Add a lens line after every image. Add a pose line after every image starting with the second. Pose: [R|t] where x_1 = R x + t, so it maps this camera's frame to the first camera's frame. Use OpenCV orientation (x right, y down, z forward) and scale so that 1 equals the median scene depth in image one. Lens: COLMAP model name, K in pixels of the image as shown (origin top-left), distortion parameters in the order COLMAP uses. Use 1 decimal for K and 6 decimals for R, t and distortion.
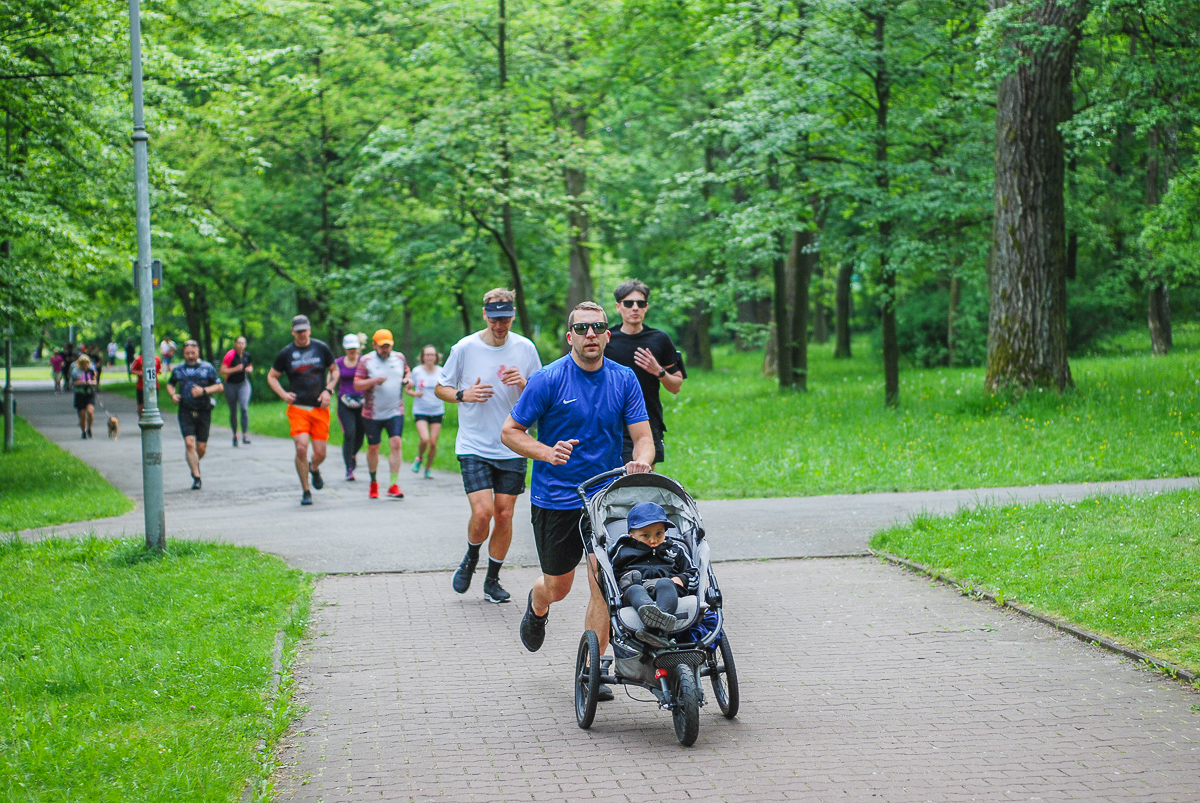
lens RADIAL K [[2620.3, 0, 600.0], [0, 2620.3, 401.5], [0, 0, 1]] dist [-0.018251, -0.147624]
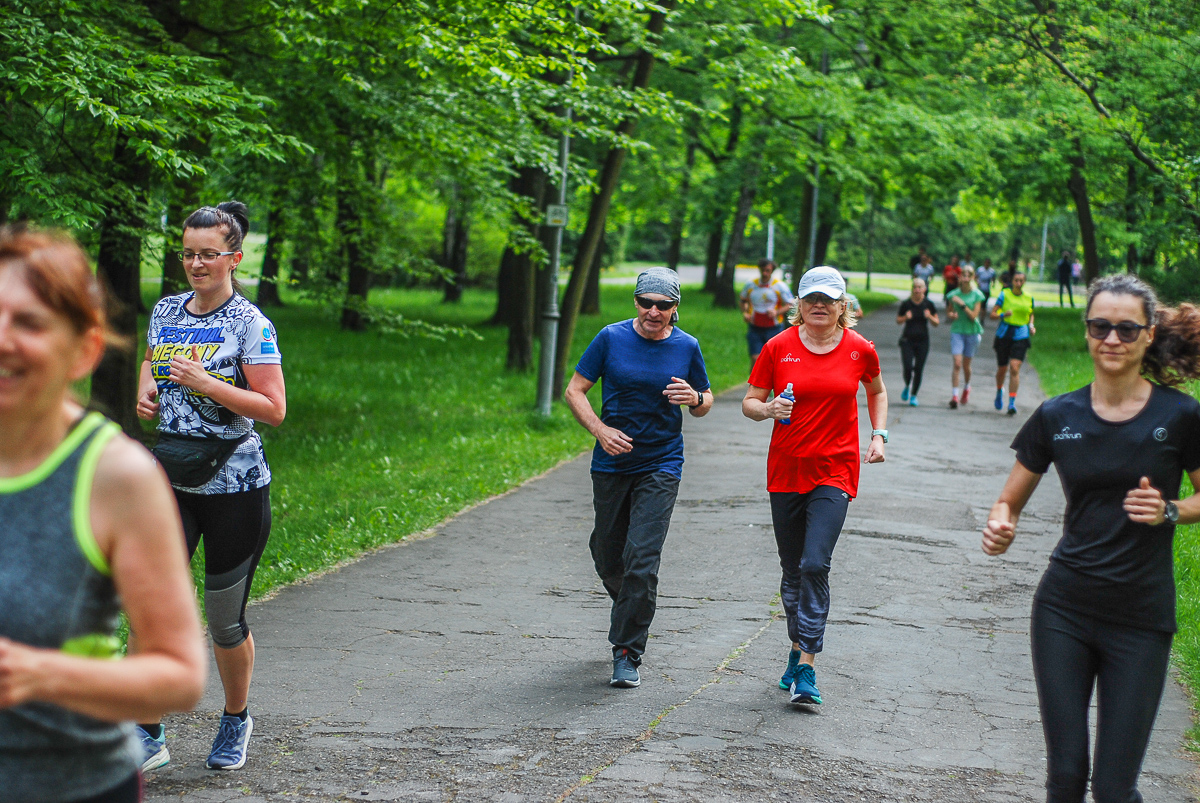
lens RADIAL K [[2634.4, 0, 600.0], [0, 2634.4, 401.5], [0, 0, 1]] dist [-0.024985, -0.219901]
pose [[0.919356, 0.098667, -0.380852, 0.000429], [-0.086494, 0.995047, 0.048994, -0.018028], [0.383800, -0.012102, 0.923337, 0.594012]]
